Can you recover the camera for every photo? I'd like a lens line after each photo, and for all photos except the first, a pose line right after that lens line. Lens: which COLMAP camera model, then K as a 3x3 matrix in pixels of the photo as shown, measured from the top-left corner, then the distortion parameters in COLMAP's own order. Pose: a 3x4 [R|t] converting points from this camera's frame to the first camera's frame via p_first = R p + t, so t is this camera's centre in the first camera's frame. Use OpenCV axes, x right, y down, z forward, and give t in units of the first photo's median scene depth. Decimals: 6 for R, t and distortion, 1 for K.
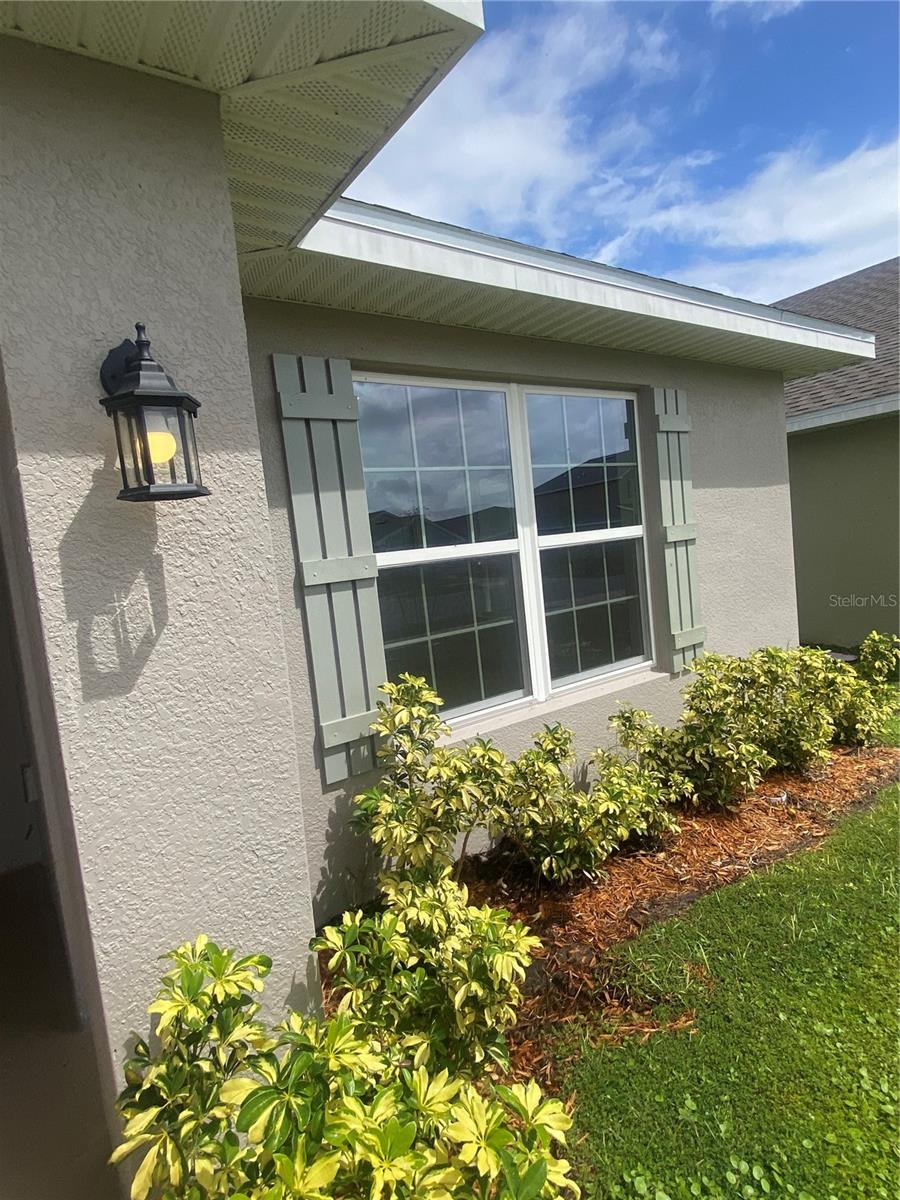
lens RADIAL K [[642.9, 0, 450.0], [0, 642.9, 600.0], [0, 0, 1]] dist [0.025746, -0.029684]
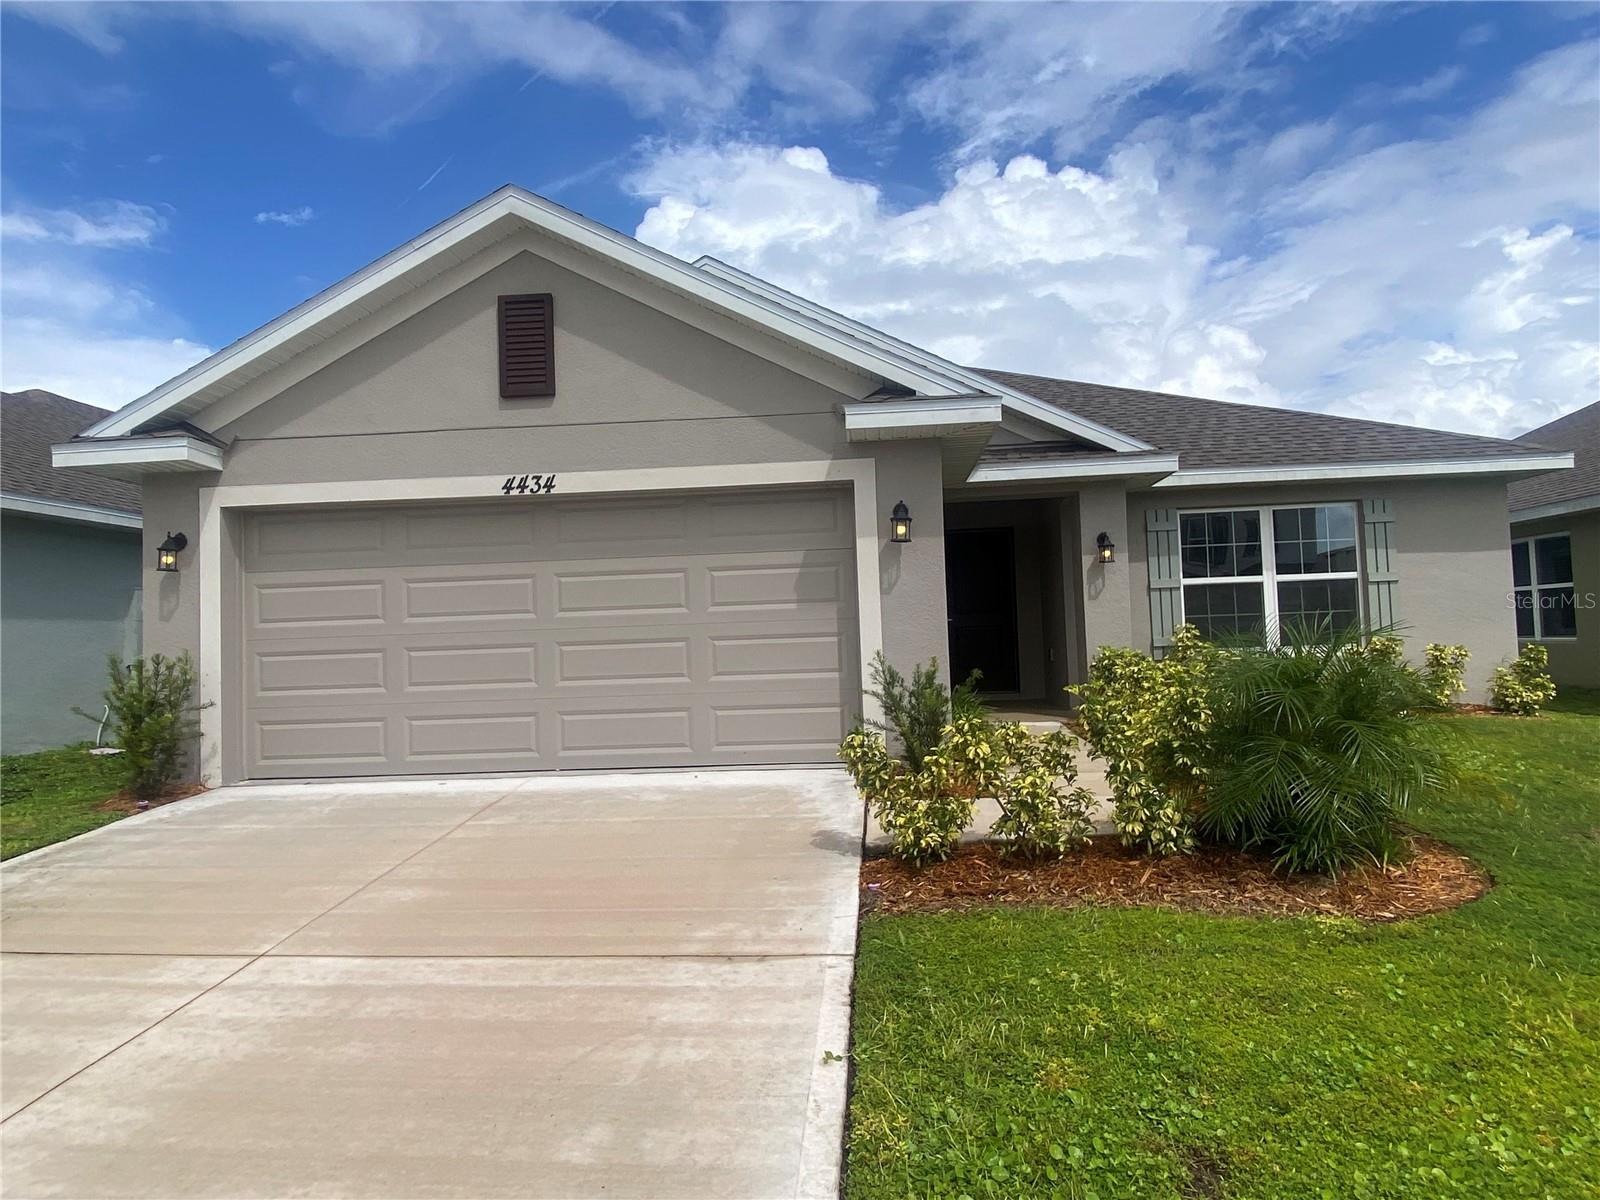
lens RADIAL K [[977.7, 0, 793.9], [0, 977.7, 590.9], [0, 0, 1]] dist [0.055016, -0.064402]
pose [[0.759341, 0.050462, -0.648733, 1.080556], [-0.097639, 0.994537, -0.036925, 0.235043], [0.643326, 0.091380, 0.760120, -2.565713]]
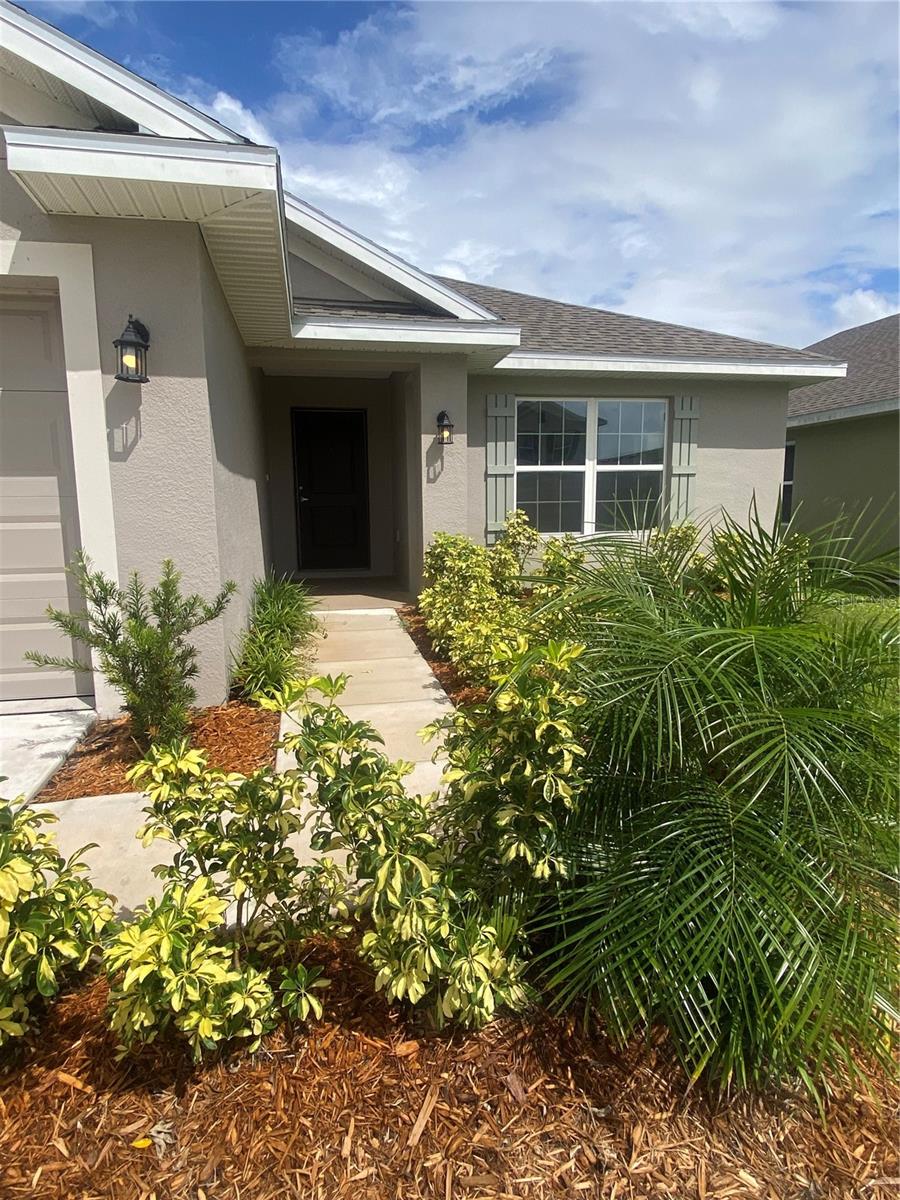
lens RADIAL K [[670.0, 0, 450.0], [0, 670.0, 600.0], [0, 0, 1]] dist [0.081185, -0.071876]
pose [[0.909253, 0.152731, -0.387211, 0.688487], [-0.117949, 0.986660, 0.112207, 0.171151], [0.399183, -0.056353, 0.915138, -1.470132]]
